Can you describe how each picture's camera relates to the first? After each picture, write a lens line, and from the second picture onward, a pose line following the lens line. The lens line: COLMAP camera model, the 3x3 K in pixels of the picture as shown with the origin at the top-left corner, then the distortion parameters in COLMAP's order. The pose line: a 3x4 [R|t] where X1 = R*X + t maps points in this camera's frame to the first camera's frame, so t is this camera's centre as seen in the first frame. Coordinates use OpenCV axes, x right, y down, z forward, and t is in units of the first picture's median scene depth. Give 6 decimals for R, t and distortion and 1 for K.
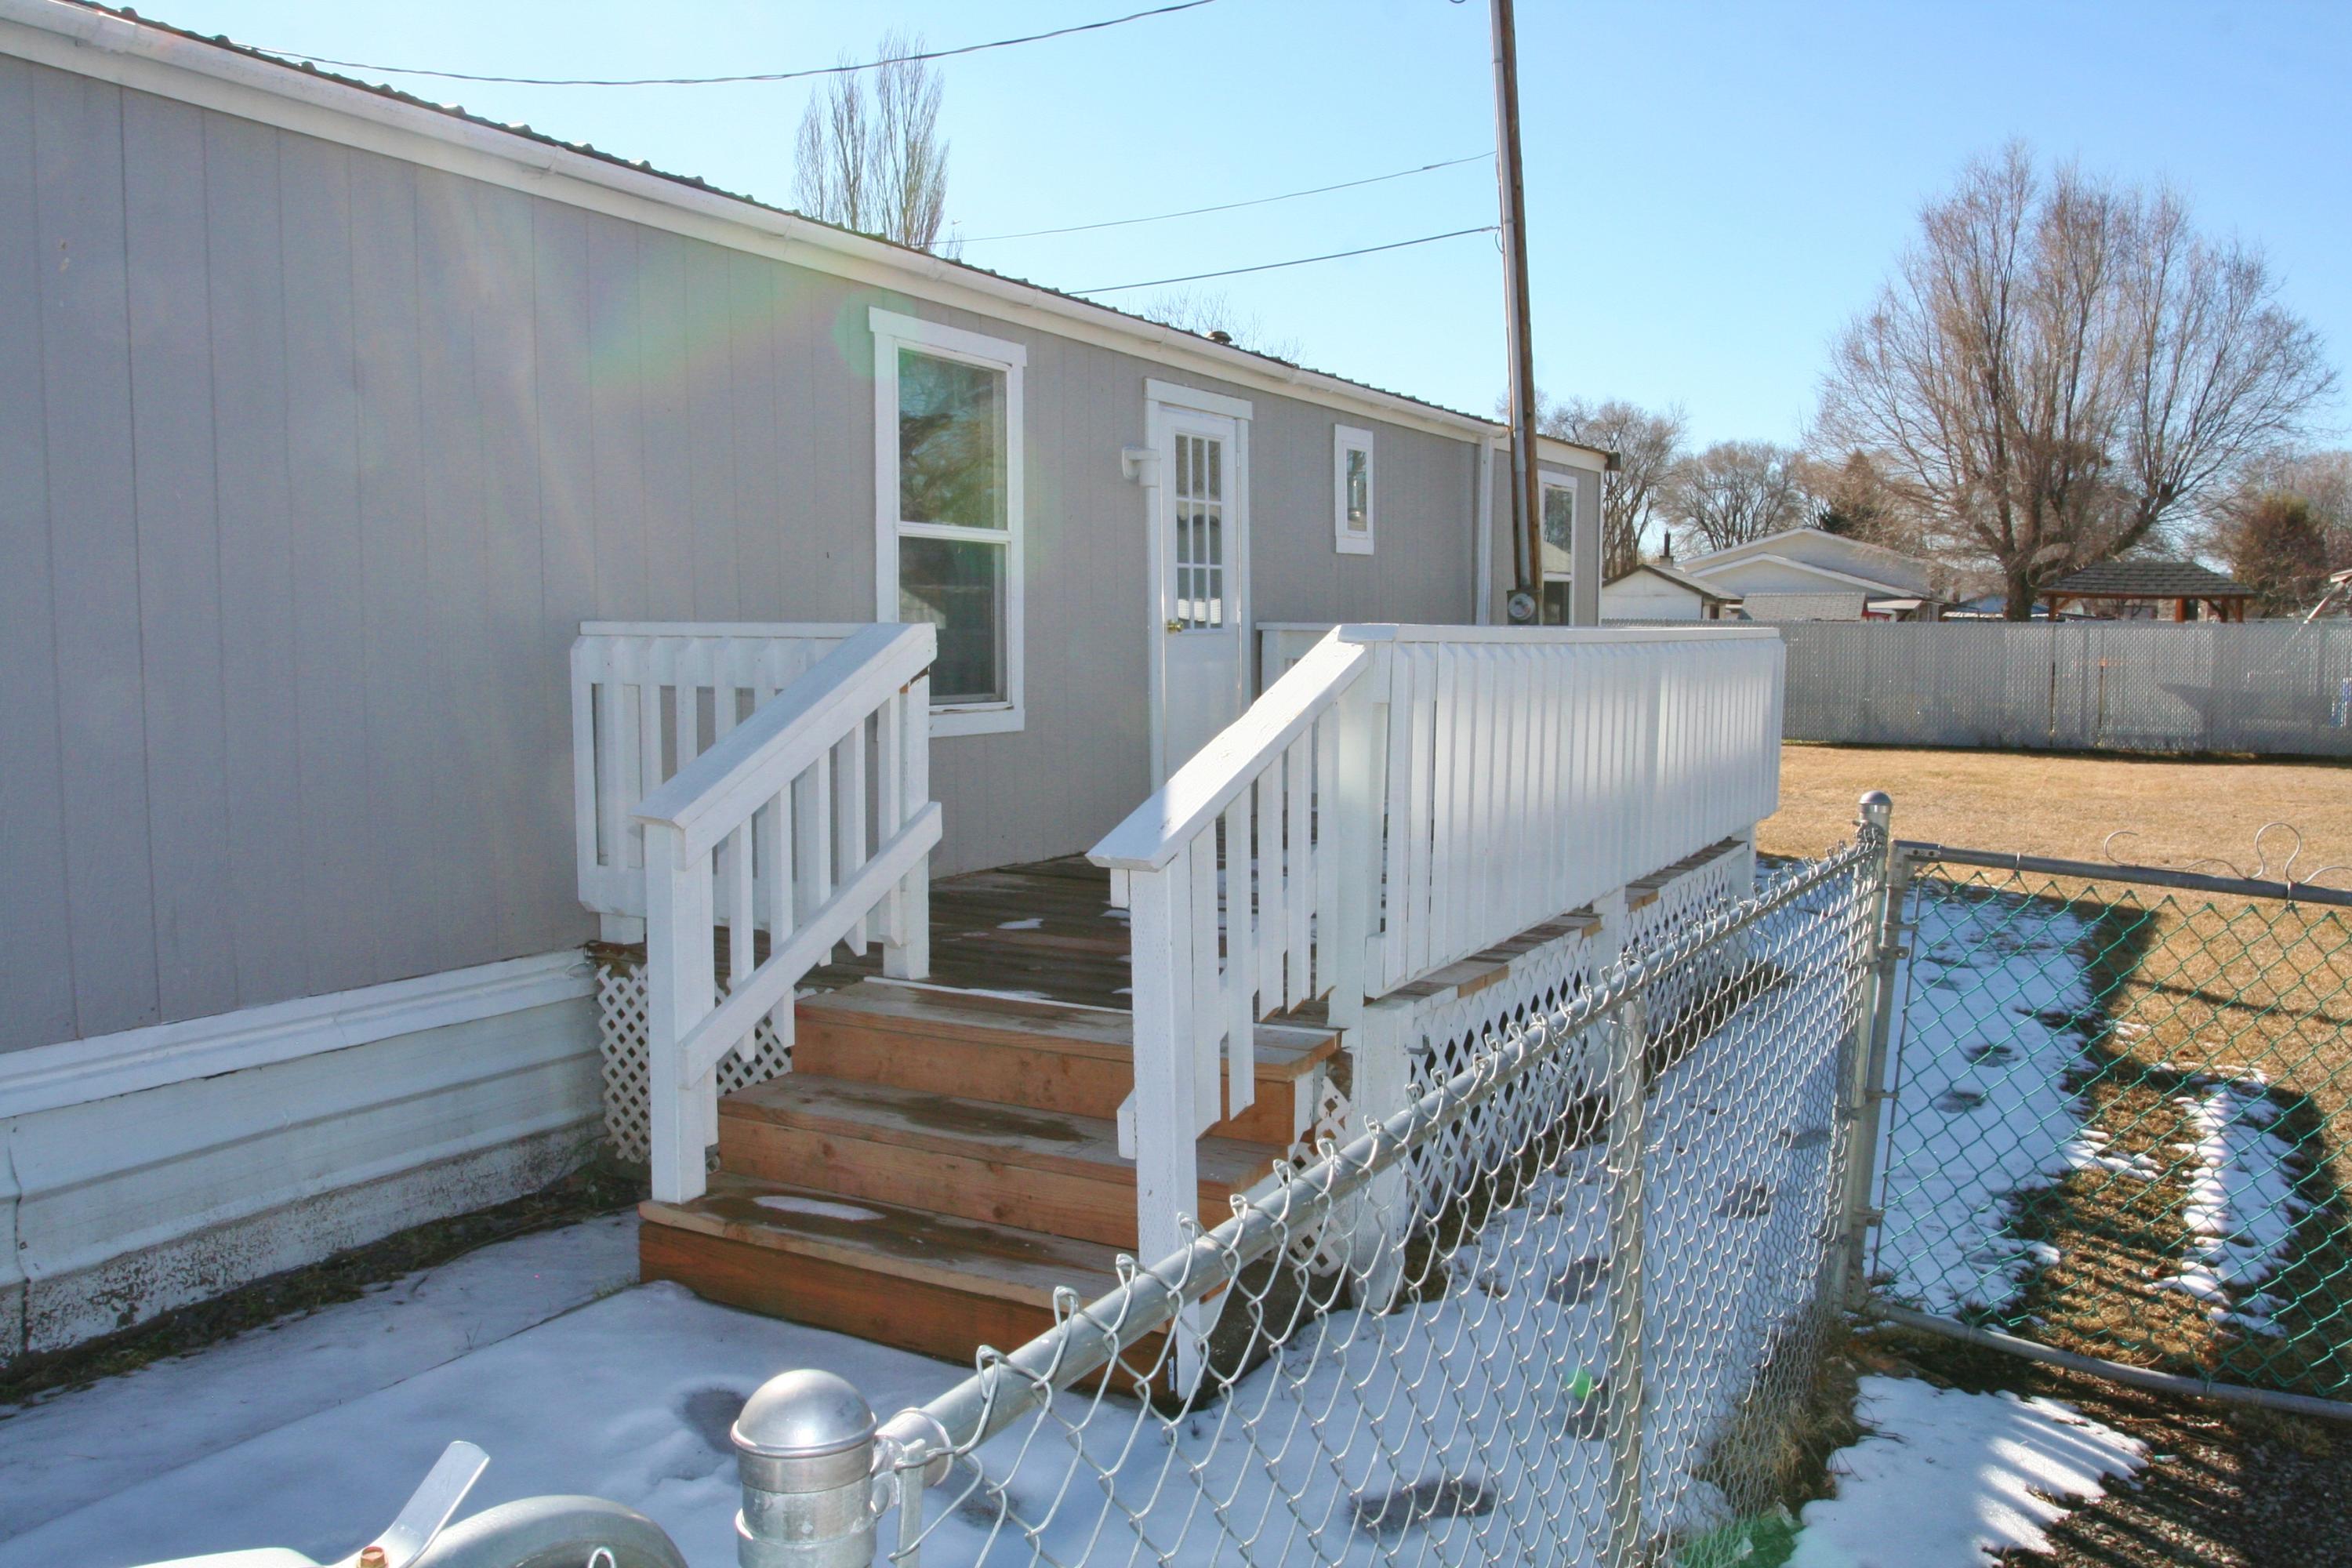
lens RADIAL K [[1931.8, 0, 1185.3], [0, 1931.8, 815.8], [0, 0, 1]] dist [-0.054800, 0.011514]
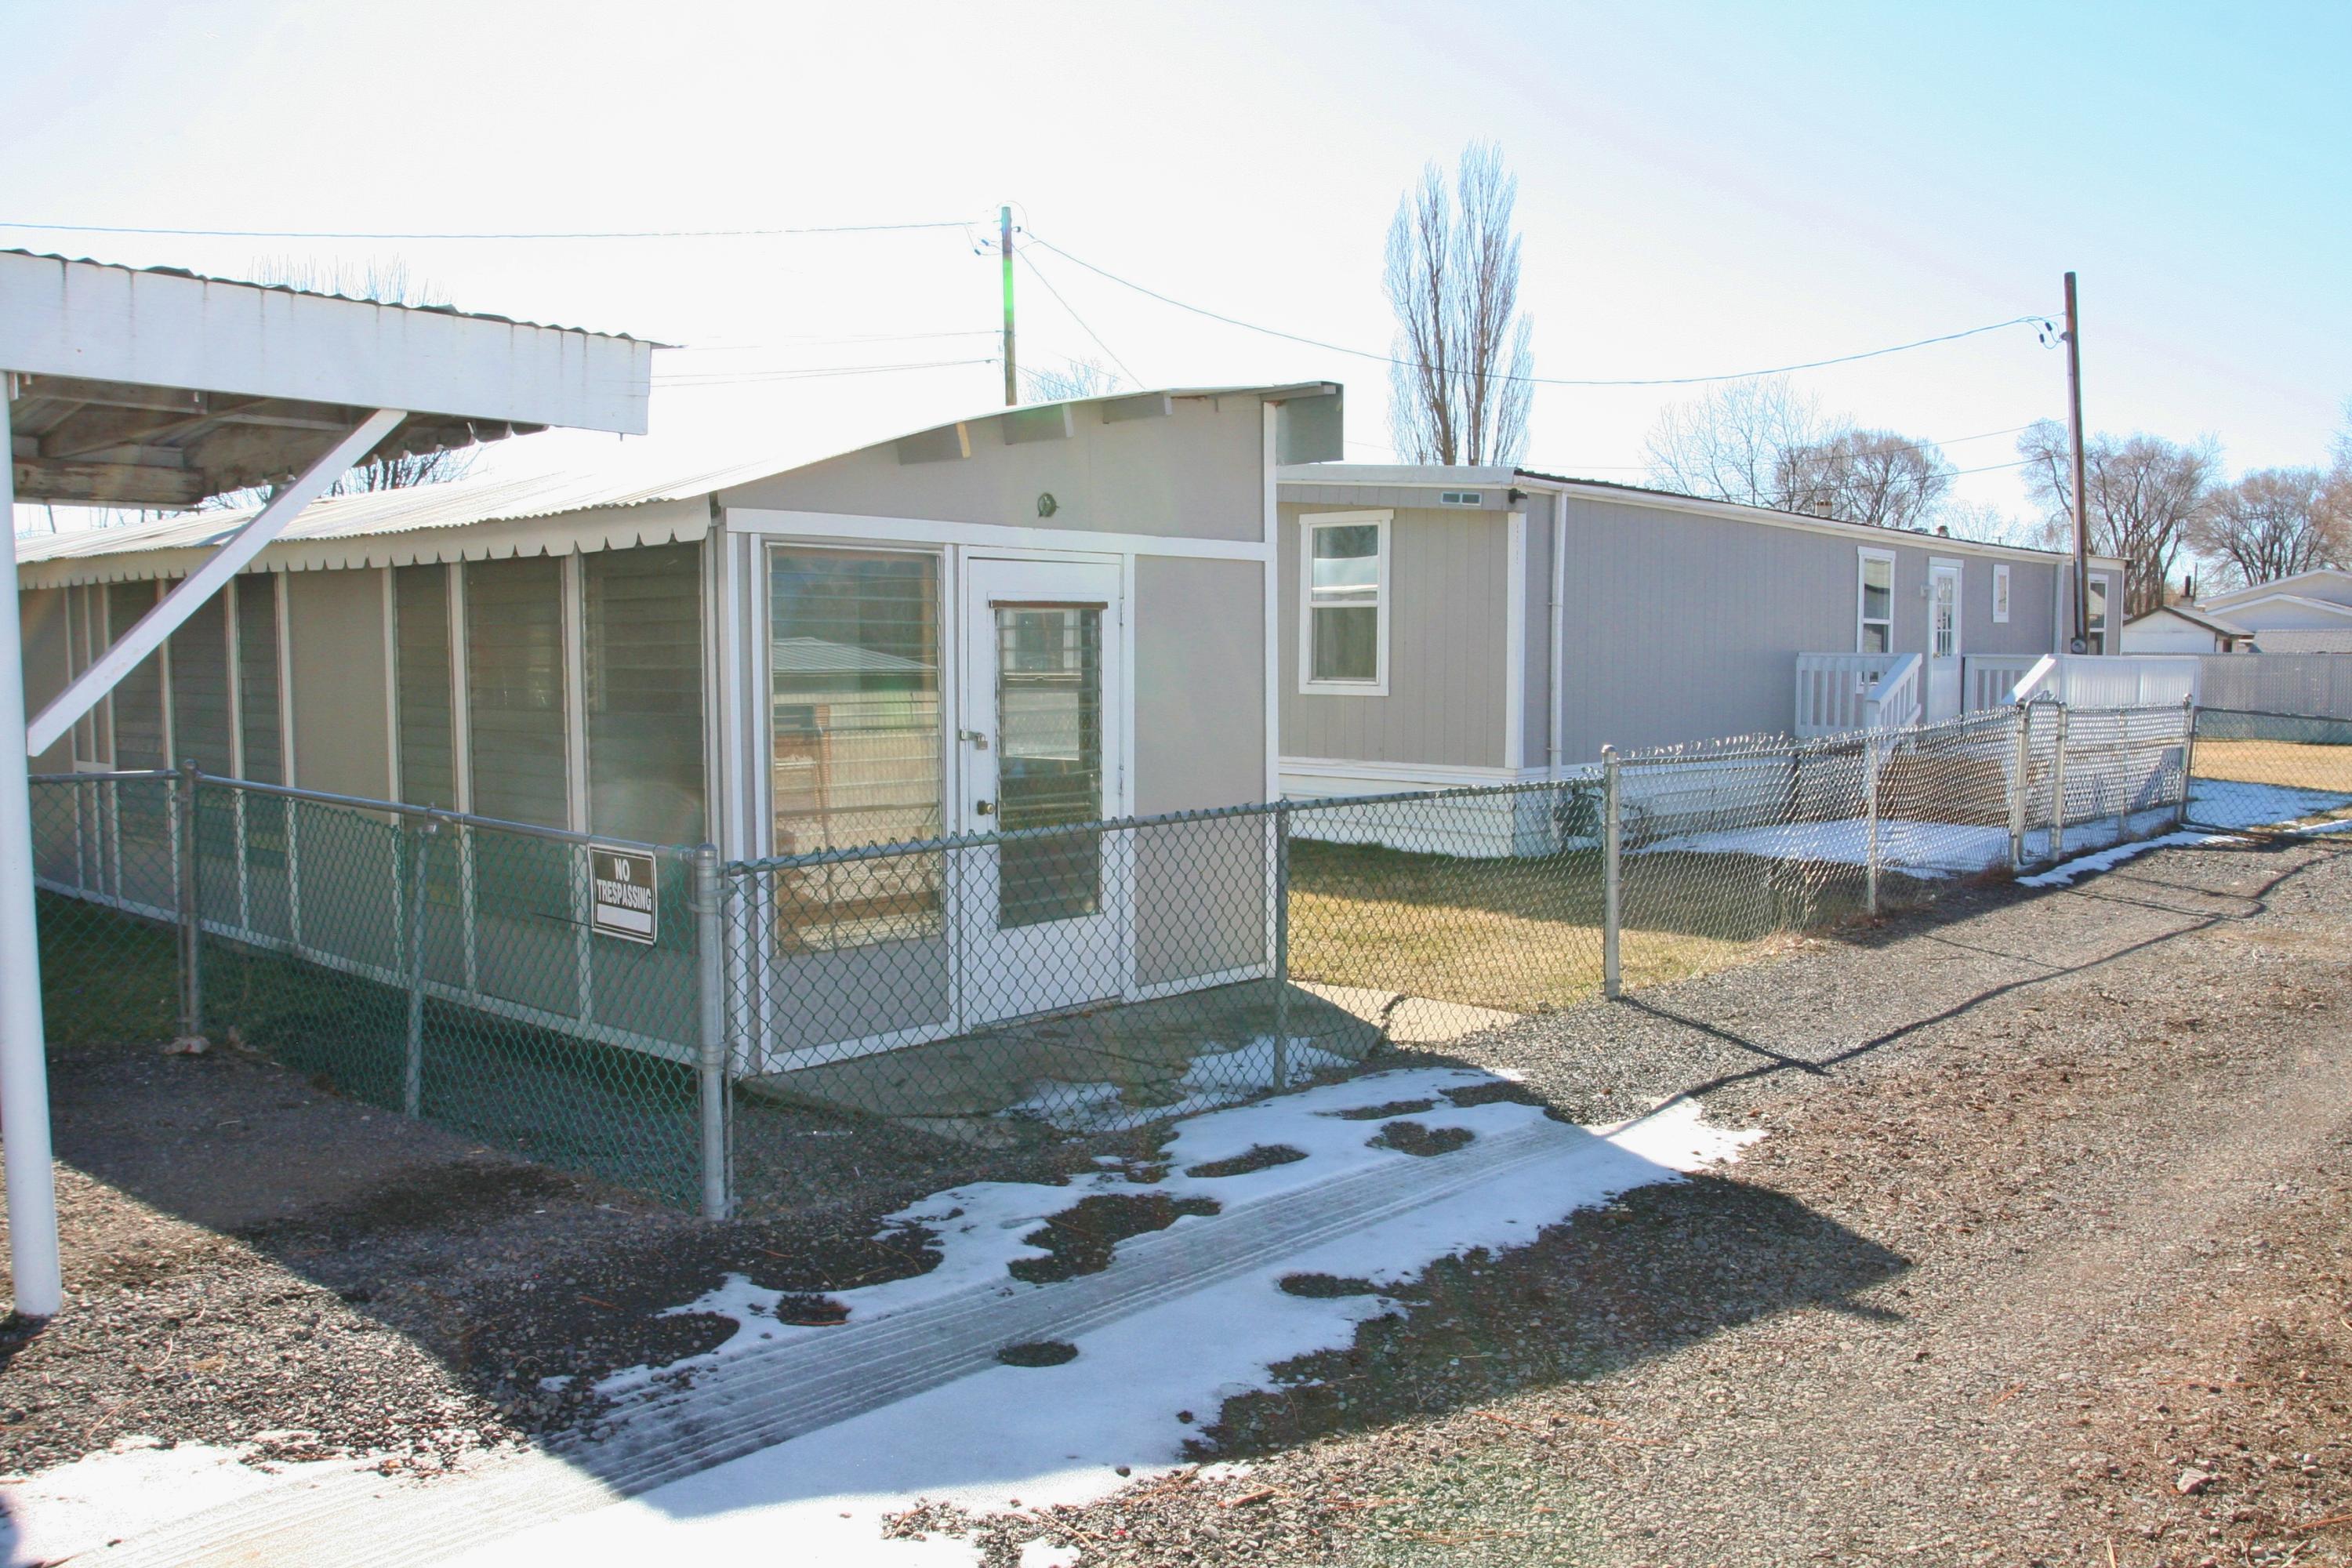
lens RADIAL K [[1931.8, 0, 1185.3], [0, 1931.8, 815.8], [0, 0, 1]] dist [-0.054800, 0.011514]
pose [[0.970157, 0.020066, -0.241647, -0.055178], [-0.023961, 0.999626, -0.013187, 0.026335], [0.241292, 0.018583, 0.970275, -0.259559]]
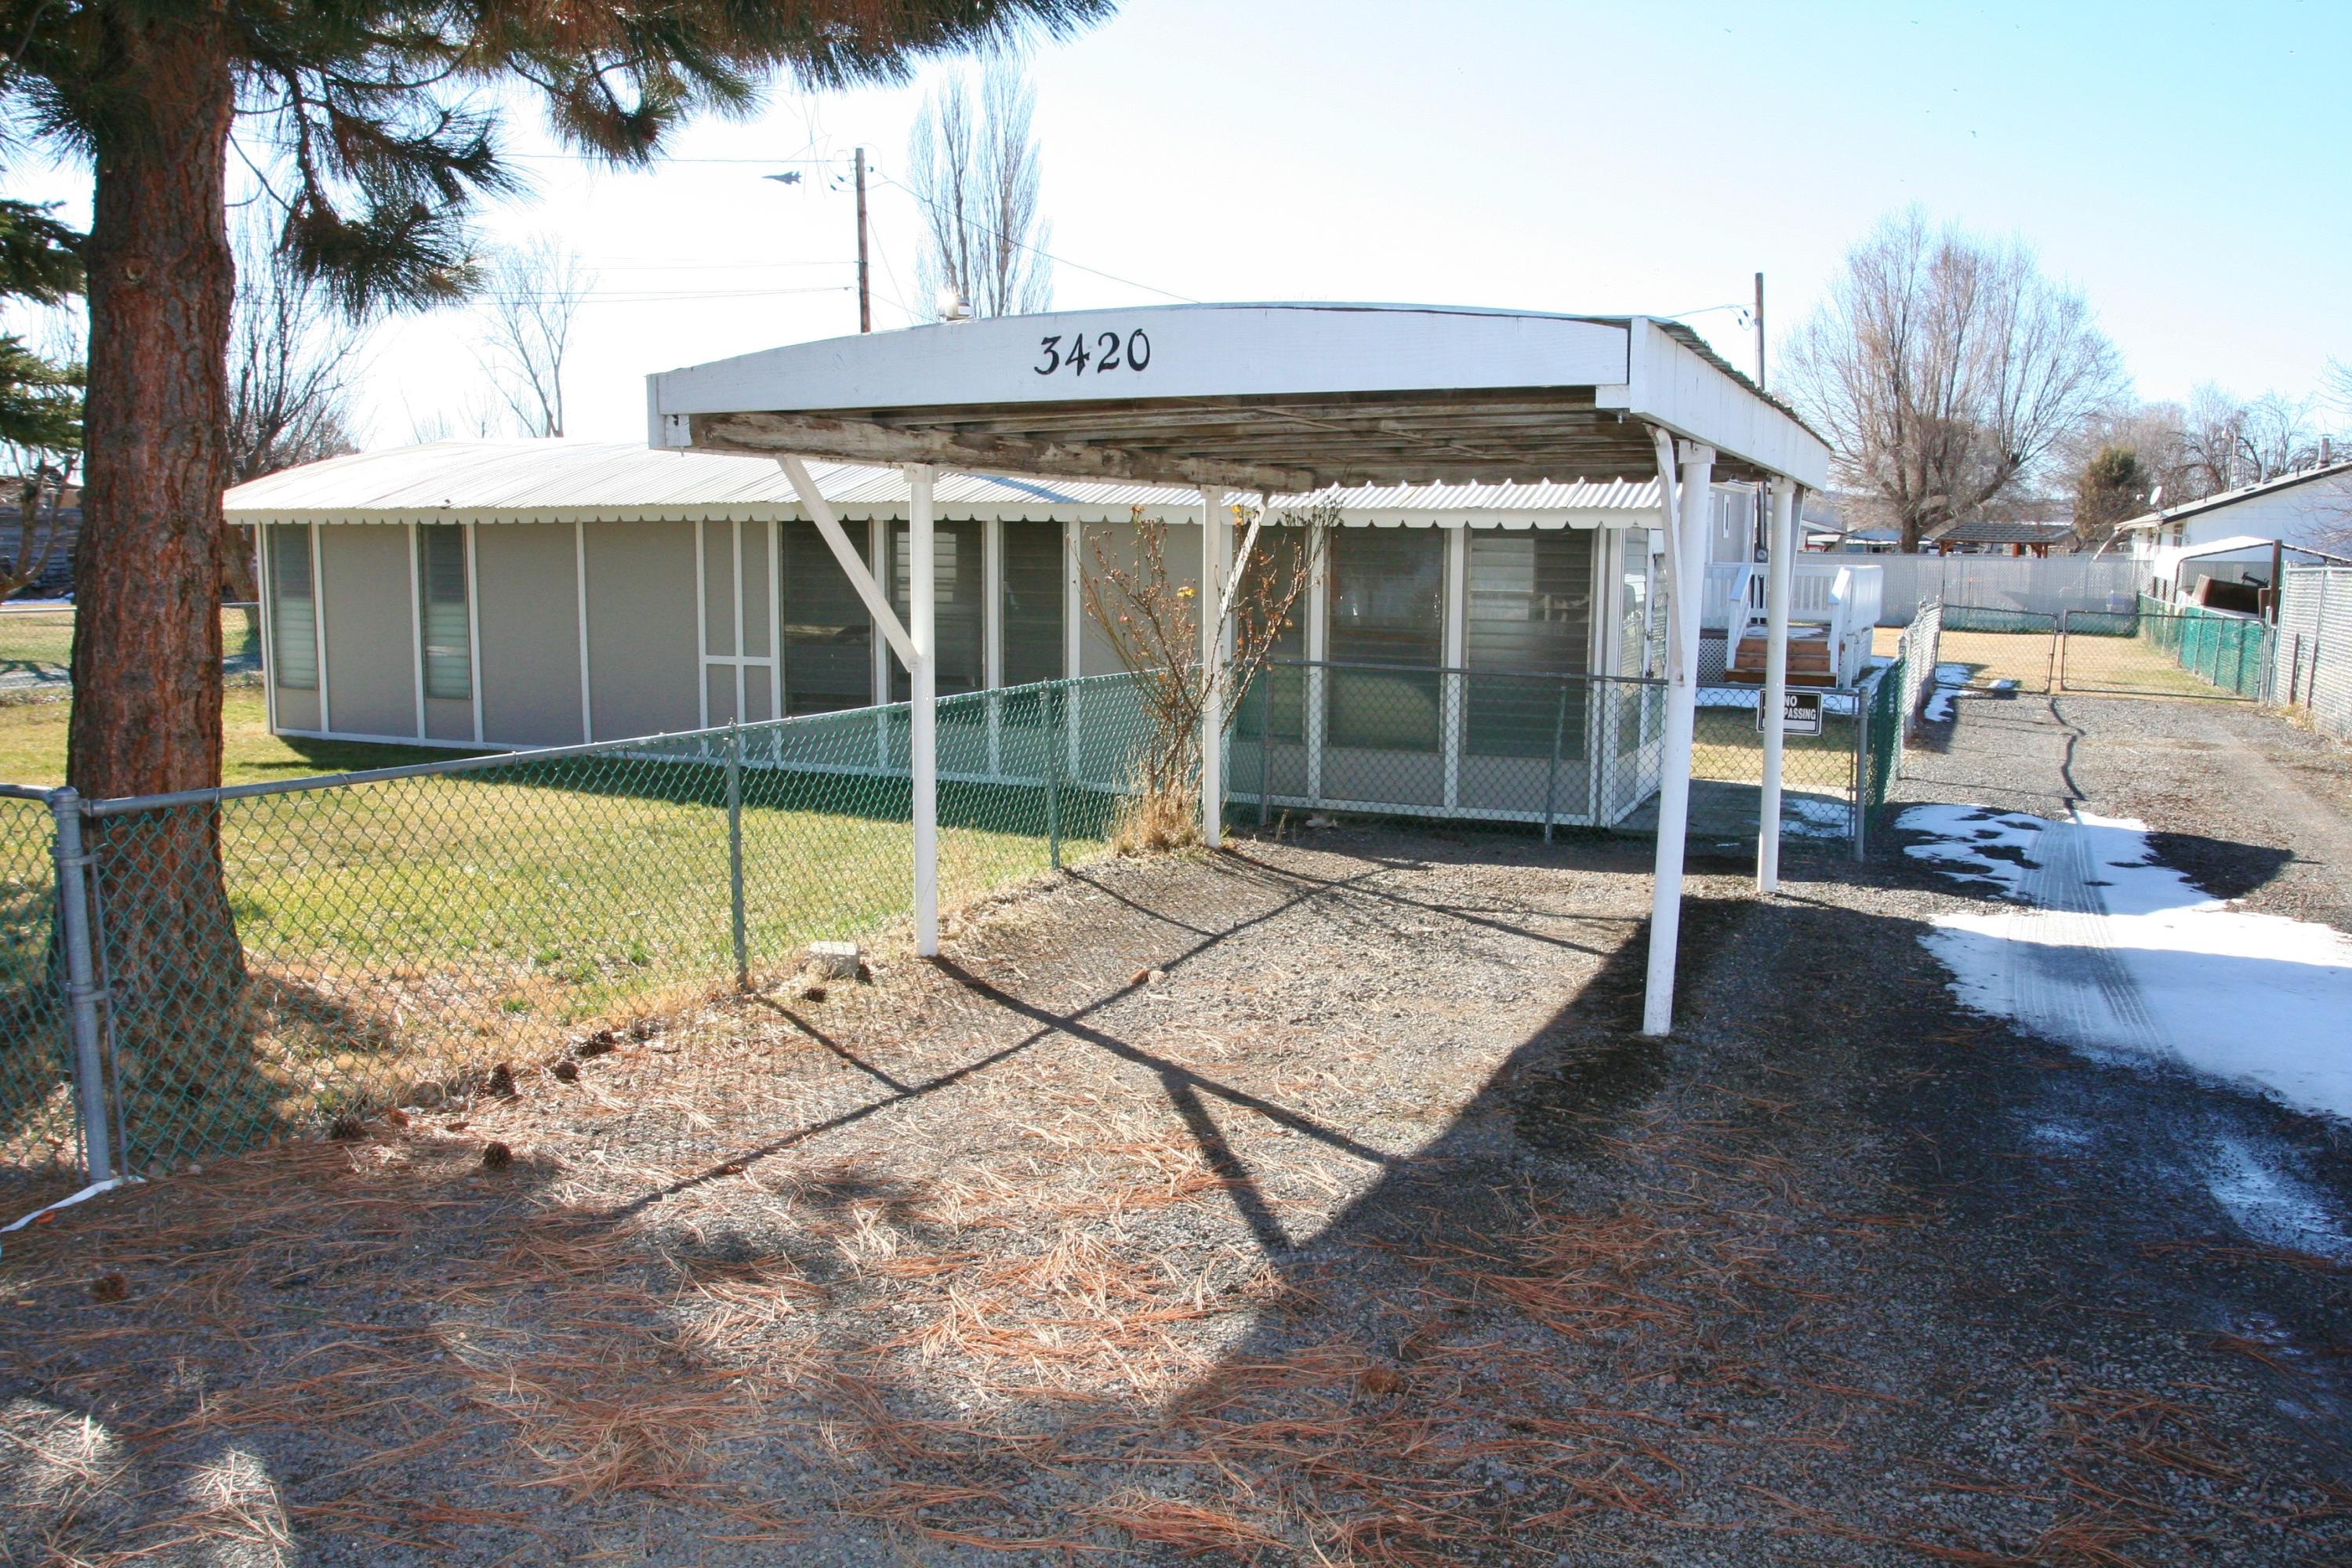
lens RADIAL K [[1931.8, 0, 1185.3], [0, 1931.8, 815.8], [0, 0, 1]] dist [-0.054800, 0.011514]
pose [[0.998004, -0.002801, 0.063087, -0.181115], [0.000088, 0.999077, 0.042965, 0.031293], [-0.063149, -0.042874, 0.997083, -0.369163]]
